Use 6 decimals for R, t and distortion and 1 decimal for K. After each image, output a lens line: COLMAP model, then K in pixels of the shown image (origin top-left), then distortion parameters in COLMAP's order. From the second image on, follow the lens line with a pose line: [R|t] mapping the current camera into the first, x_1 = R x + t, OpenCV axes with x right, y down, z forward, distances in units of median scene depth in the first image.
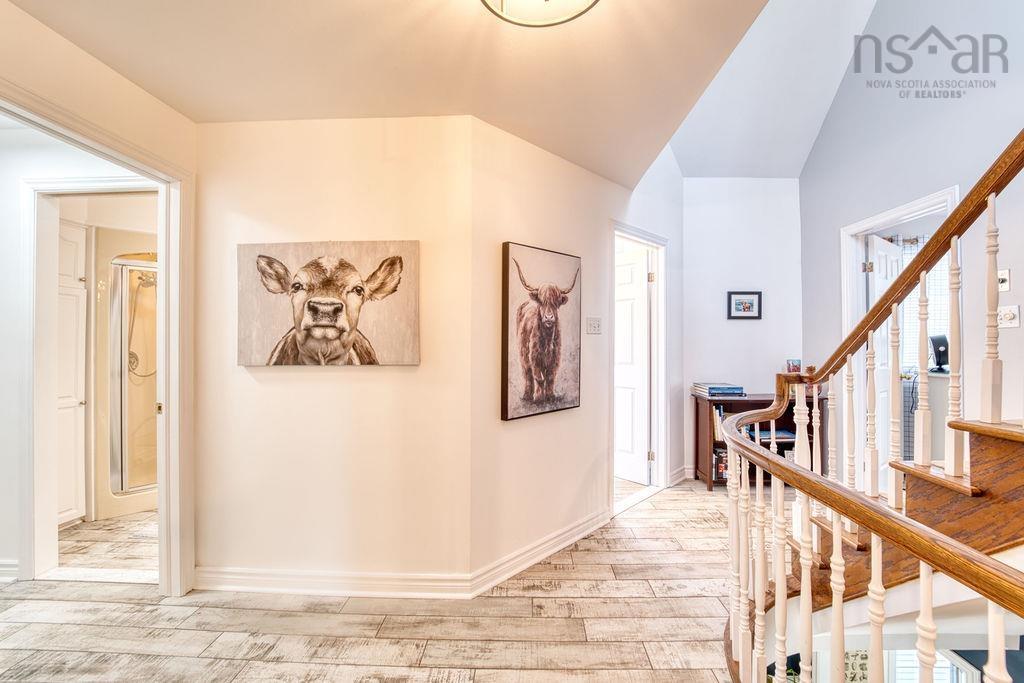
lens RADIAL K [[423.8, 0, 513.6], [0, 423.8, 350.8], [0, 0, 1]] dist [-0.017882, 0.000139]
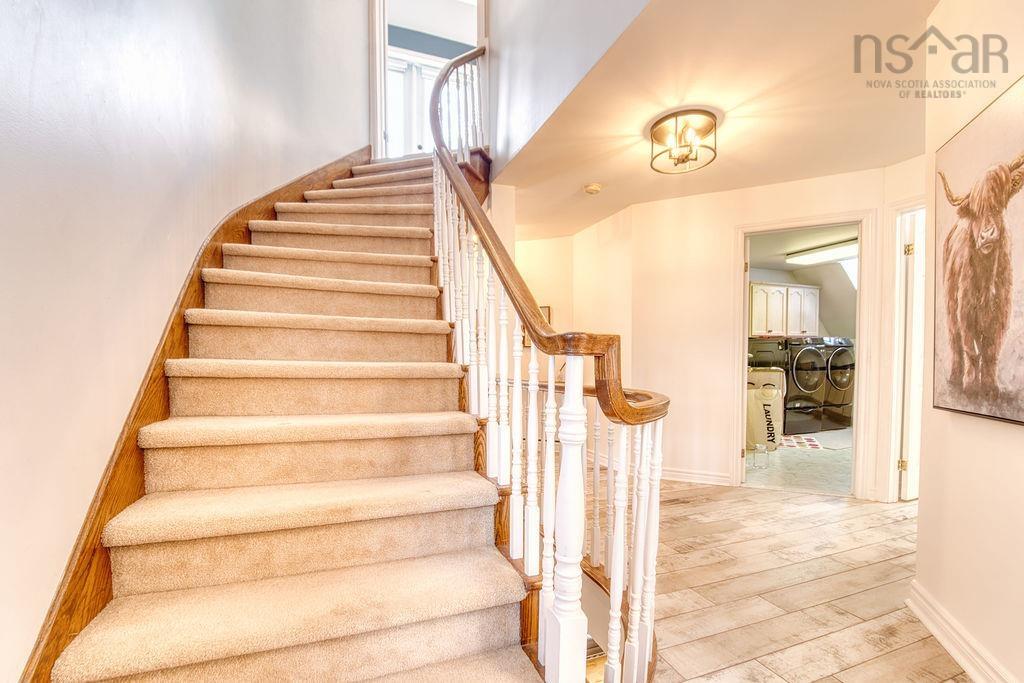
lens RADIAL K [[423.8, 0, 513.6], [0, 423.8, 350.8], [0, 0, 1]] dist [-0.017882, 0.000139]
pose [[-0.917193, 0.003608, -0.398426, 0.848361], [0.001757, 0.999986, 0.005012, 0.061452], [0.398439, 0.003896, -0.917187, 1.275860]]
